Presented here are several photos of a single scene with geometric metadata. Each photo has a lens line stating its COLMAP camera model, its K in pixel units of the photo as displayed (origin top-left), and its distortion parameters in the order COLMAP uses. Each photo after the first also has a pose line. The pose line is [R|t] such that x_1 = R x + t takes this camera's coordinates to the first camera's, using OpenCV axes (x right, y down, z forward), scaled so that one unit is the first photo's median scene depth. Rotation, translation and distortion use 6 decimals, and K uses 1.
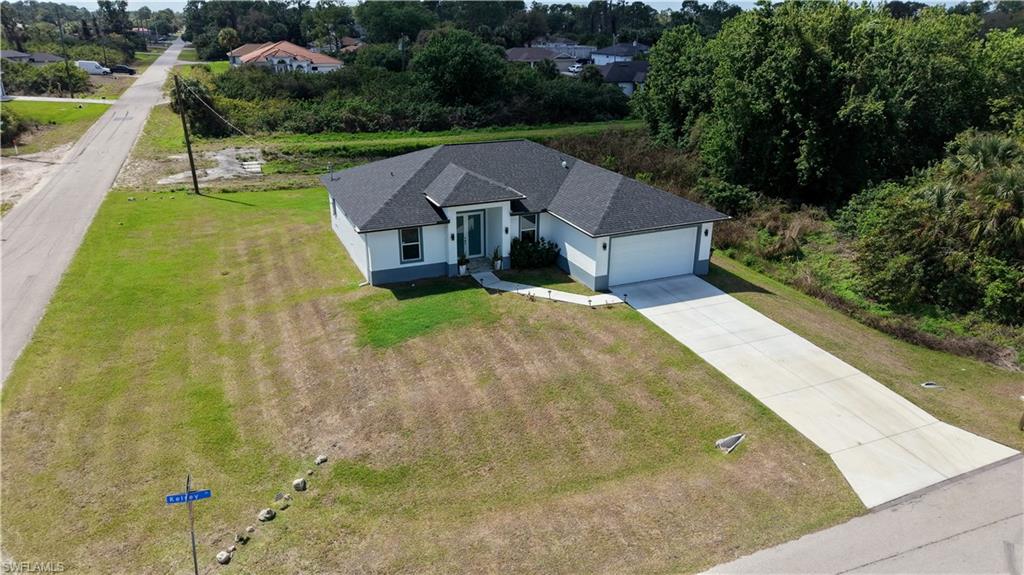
lens RADIAL K [[684.1, 0, 512.0], [0, 684.1, 287.5], [0, 0, 1]] dist [0.039038, -0.046657]
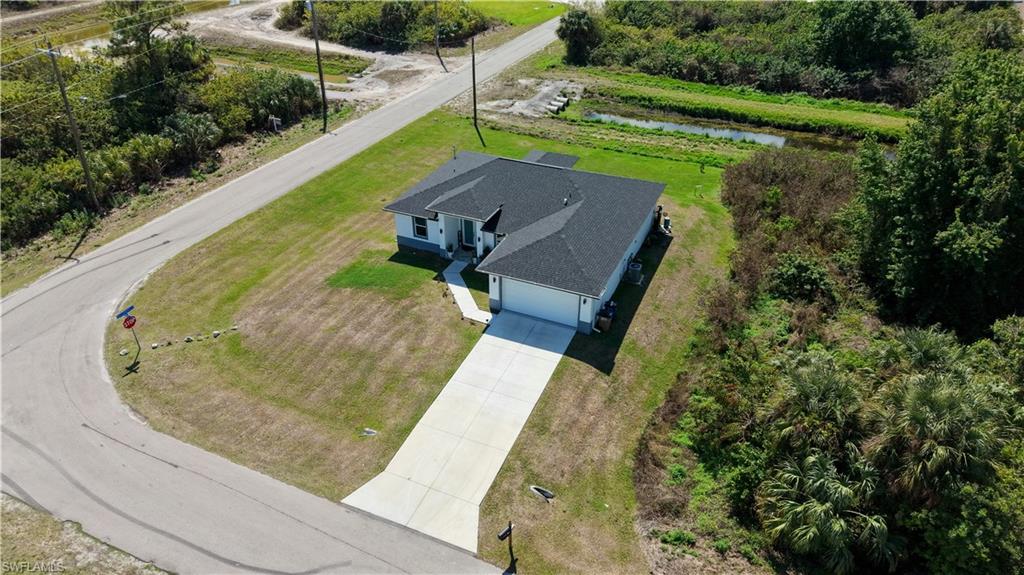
lens RADIAL K [[684.1, 0, 512.0], [0, 684.1, 287.5], [0, 0, 1]] dist [0.039038, -0.046657]
pose [[0.681218, 0.391763, -0.618436, 0.928976], [-0.269887, 0.919657, 0.285292, -0.408853], [0.680516, -0.027438, 0.732219, 0.071124]]
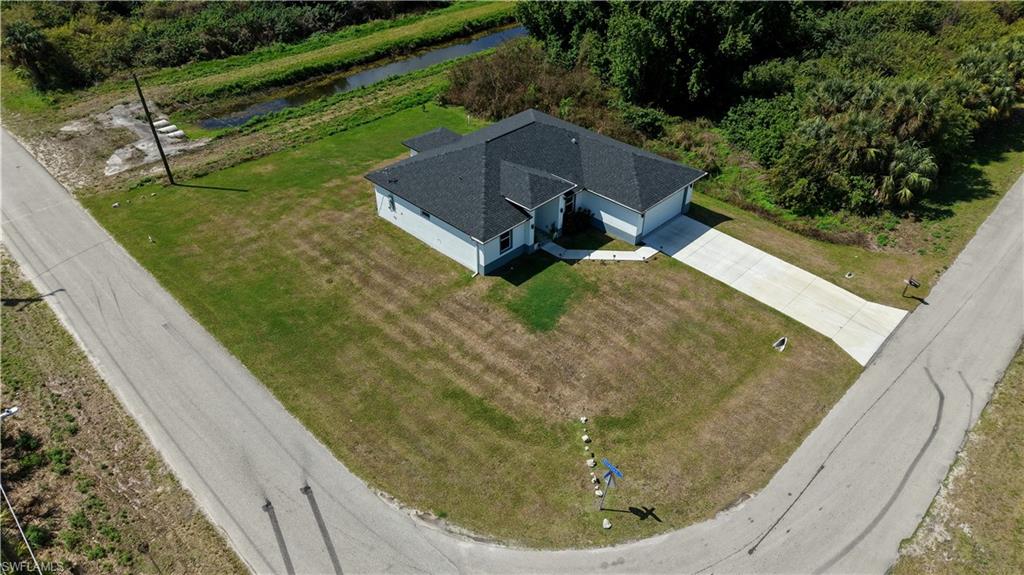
lens RADIAL K [[684.1, 0, 512.0], [0, 684.1, 287.5], [0, 0, 1]] dist [0.039038, -0.046657]
pose [[0.925515, -0.227880, 0.302478, -0.556306], [0.141183, 0.948740, 0.282771, -0.344420], [-0.351411, -0.219004, 0.910246, -0.221826]]
